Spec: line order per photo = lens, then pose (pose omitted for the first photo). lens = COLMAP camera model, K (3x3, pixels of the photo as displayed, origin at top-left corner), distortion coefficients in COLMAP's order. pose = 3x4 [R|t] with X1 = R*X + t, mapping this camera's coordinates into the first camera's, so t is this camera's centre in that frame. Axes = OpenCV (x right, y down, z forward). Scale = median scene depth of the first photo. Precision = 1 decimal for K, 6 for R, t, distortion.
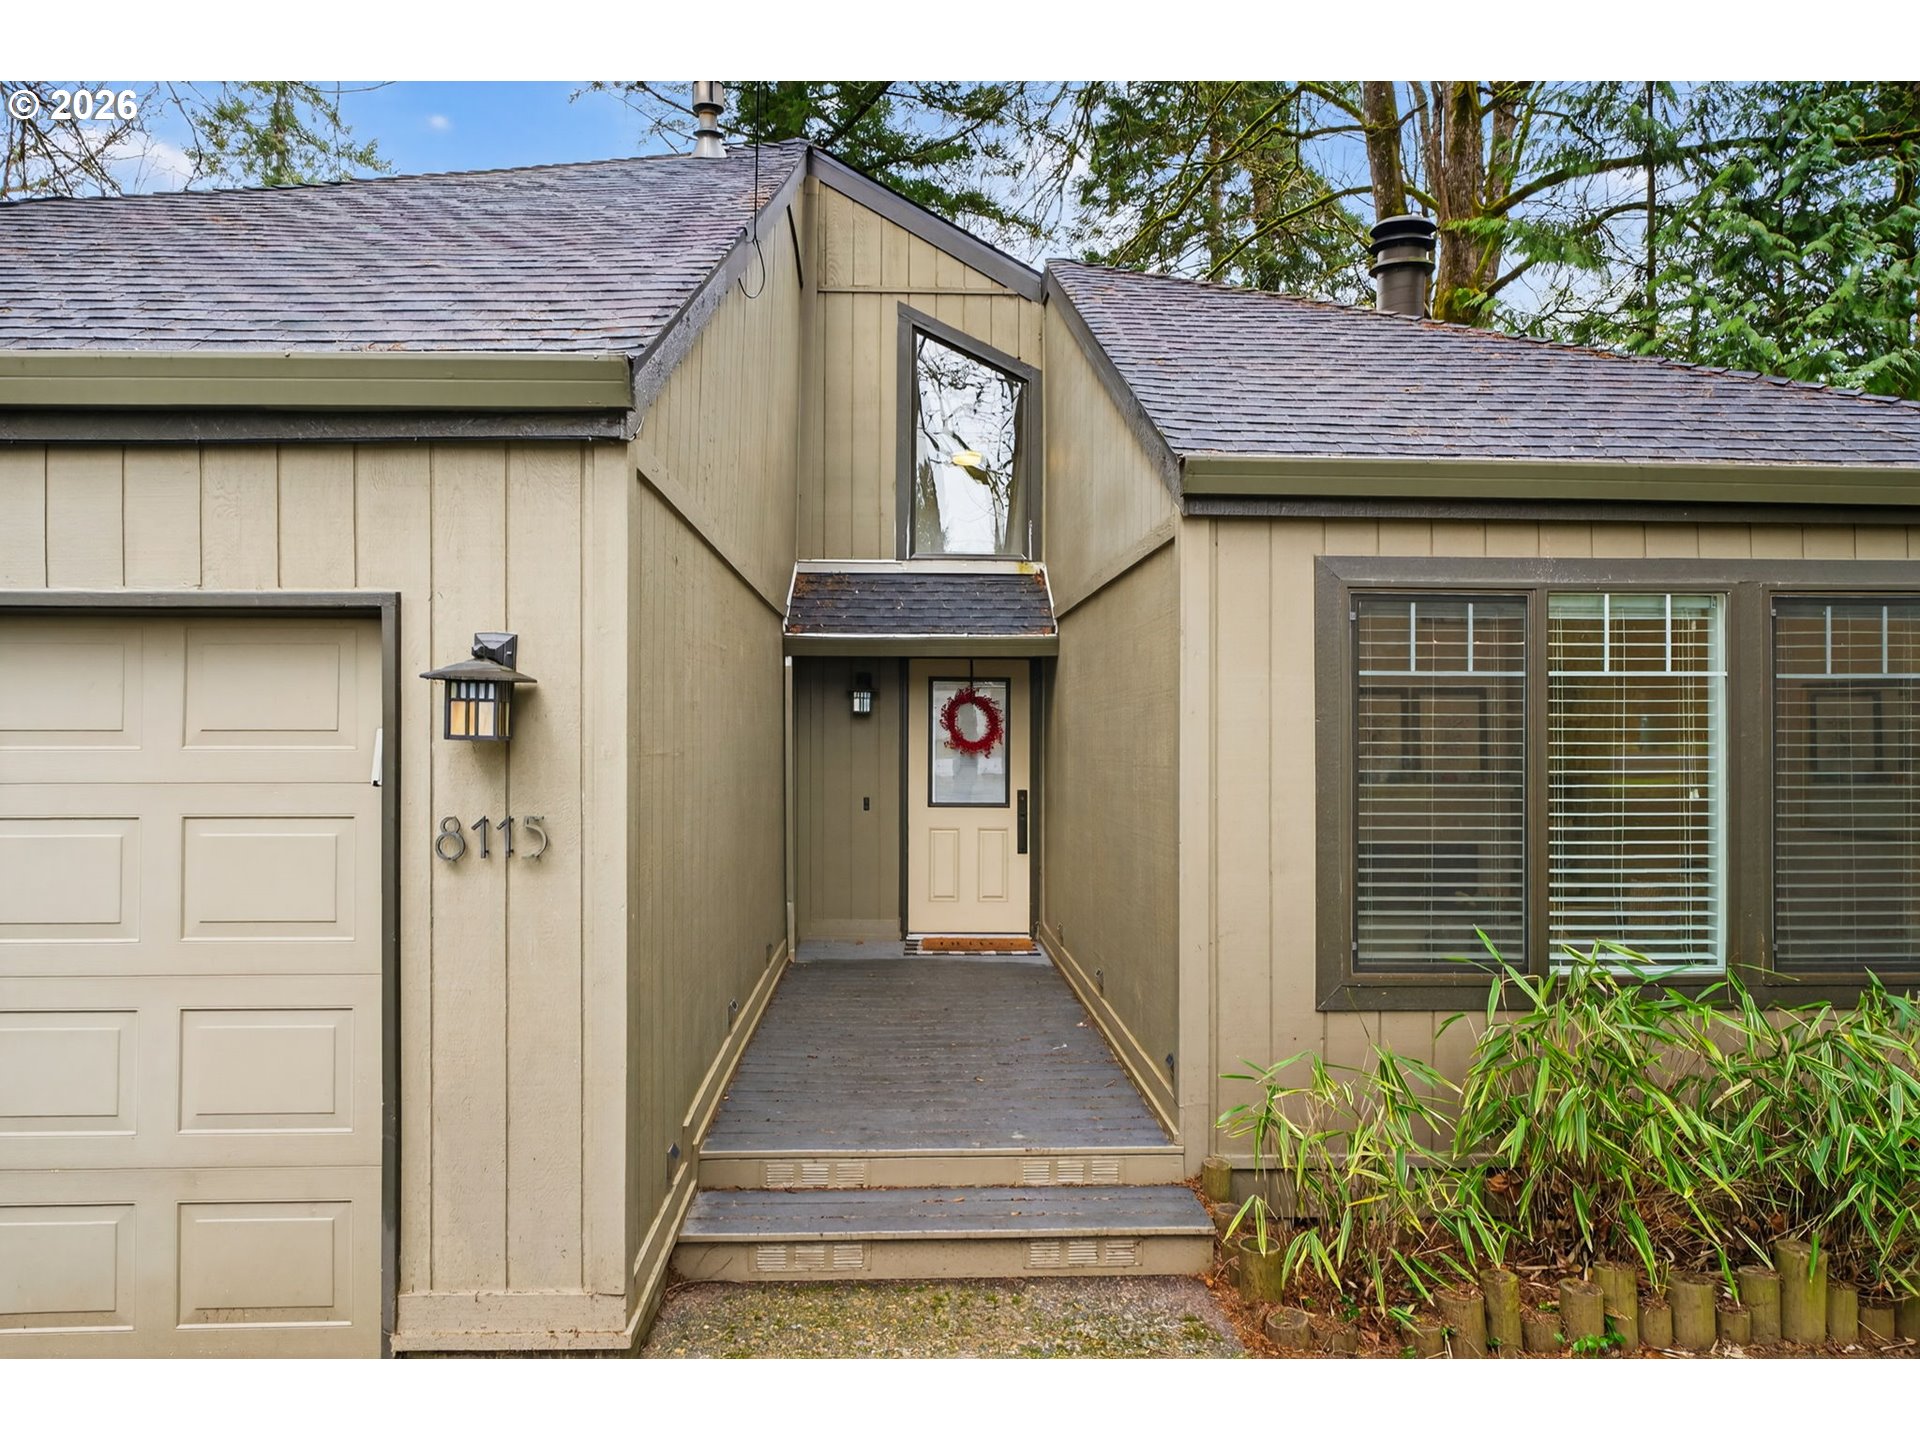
lens RADIAL K [[1511.6, 0, 960.0], [0, 1511.6, 720.0], [0, 0, 1]] dist [-0.000619, 0.000691]
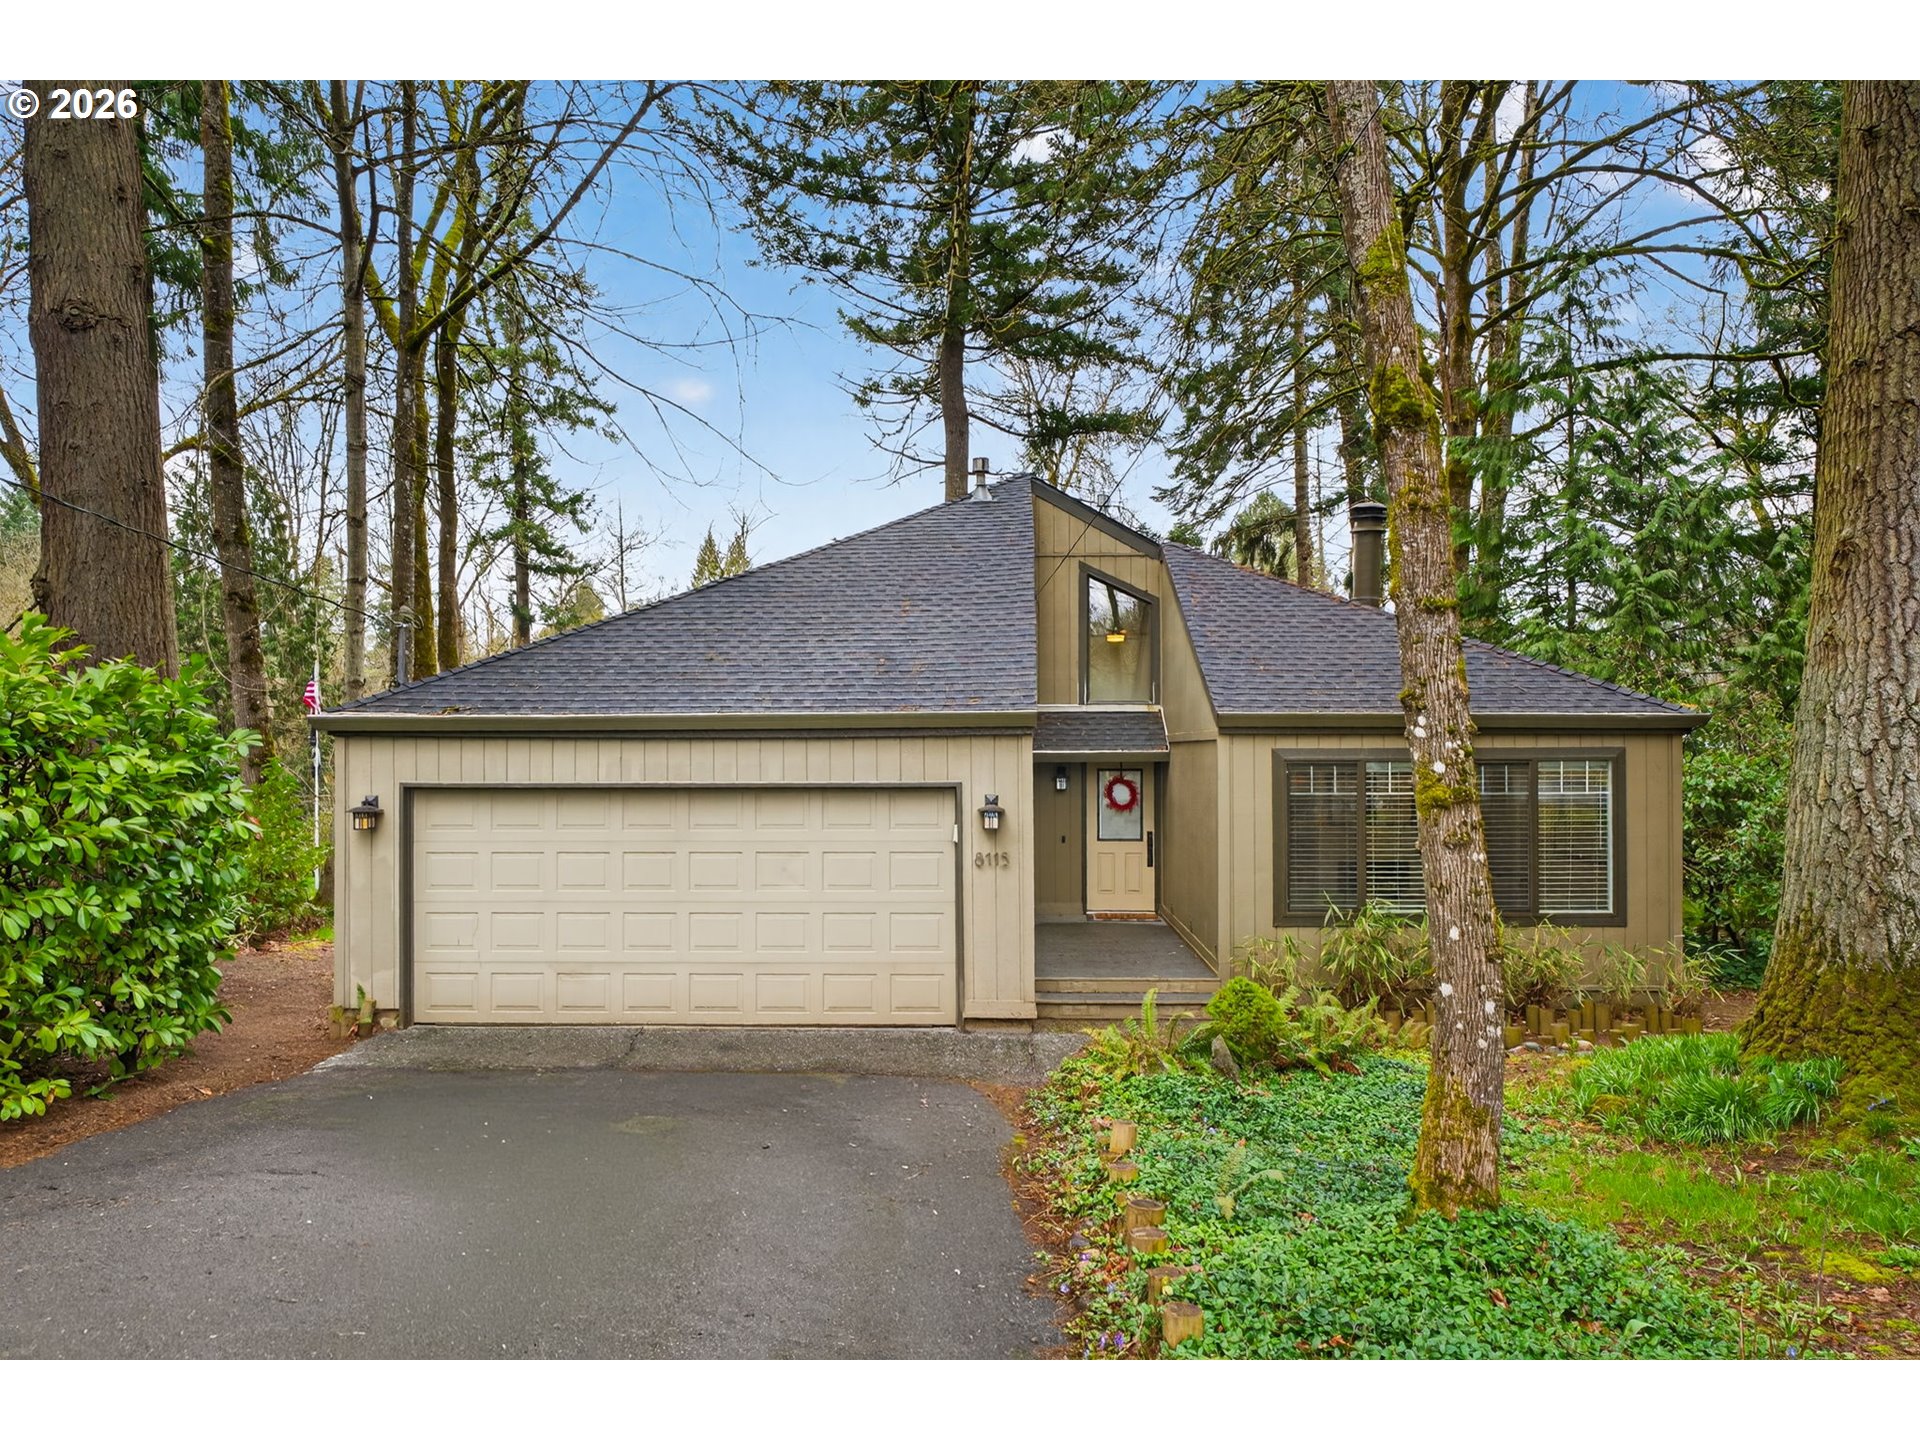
lens RADIAL K [[1511.6, 0, 960.0], [0, 1511.6, 720.0], [0, 0, 1]] dist [-0.000619, 0.000691]
pose [[0.997325, -0.004929, -0.072923, -0.055157], [0.004027, 0.999914, -0.012507, -0.068778], [0.072978, 0.012180, 0.997259, -0.855769]]
